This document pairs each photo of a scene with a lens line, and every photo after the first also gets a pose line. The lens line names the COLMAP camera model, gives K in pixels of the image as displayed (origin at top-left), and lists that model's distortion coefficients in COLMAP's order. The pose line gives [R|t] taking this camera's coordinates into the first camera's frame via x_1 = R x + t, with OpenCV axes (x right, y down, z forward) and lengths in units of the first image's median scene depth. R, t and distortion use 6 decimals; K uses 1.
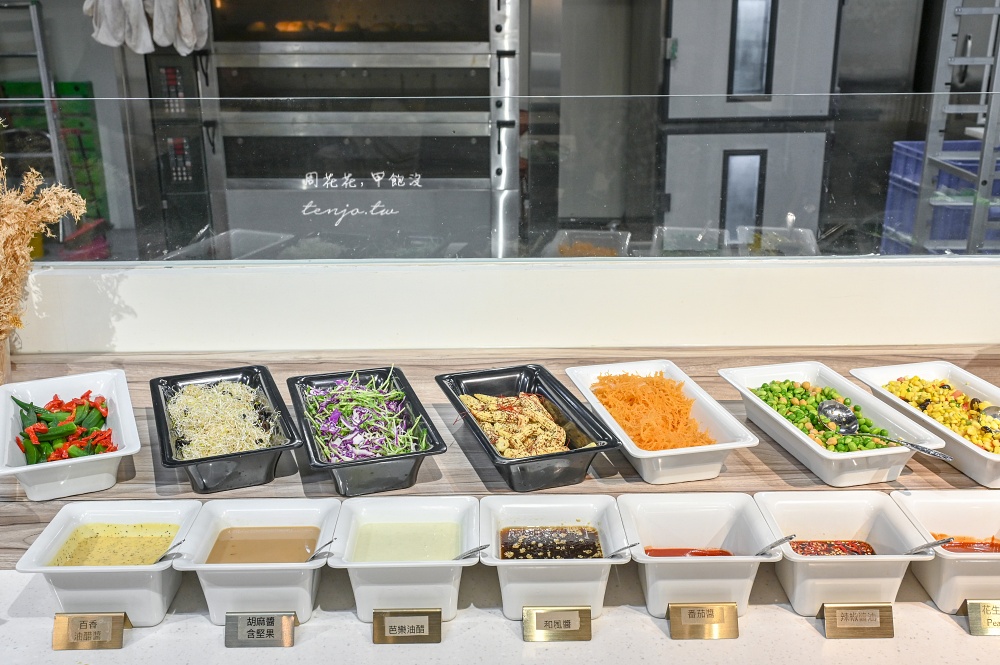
lens RADIAL K [[942.5, 0, 500.5], [0, 942.5, 333.8], [0, 0, 1]] dist [0.002996, 0.000000]
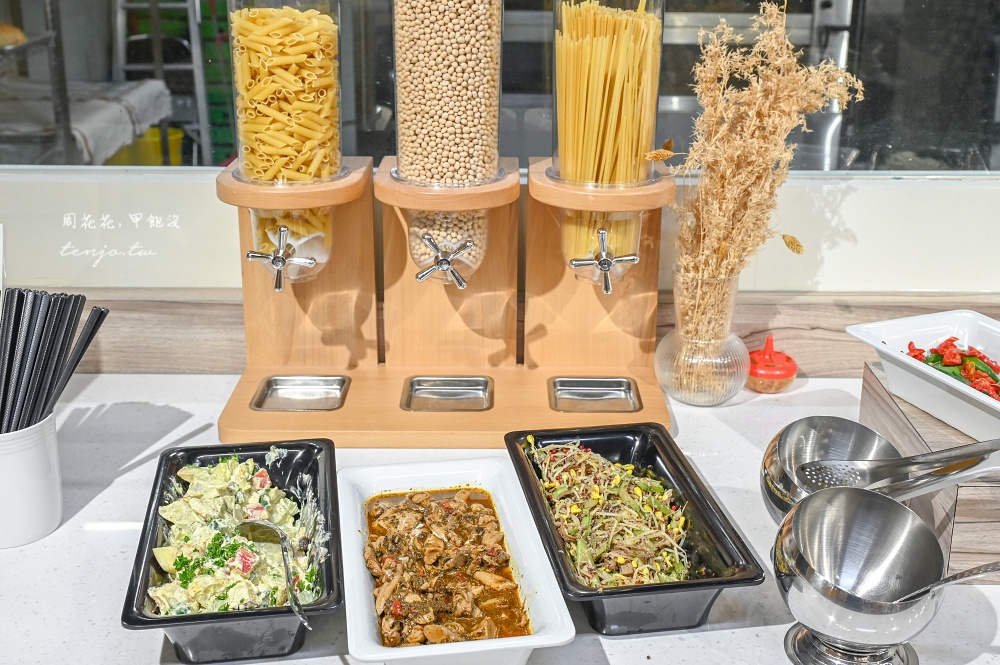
lens RADIAL K [[1100.6, 0, 499.7], [0, 1100.6, 331.5], [0, 0, 1]] dist [-0.008654, 0.000000]
pose [[0.999909, 0.013502, -0.000292, -0.669937], [-0.013489, 0.999519, 0.027942, 0.030708], [0.000669, -0.027936, 0.999609, 0.130081]]
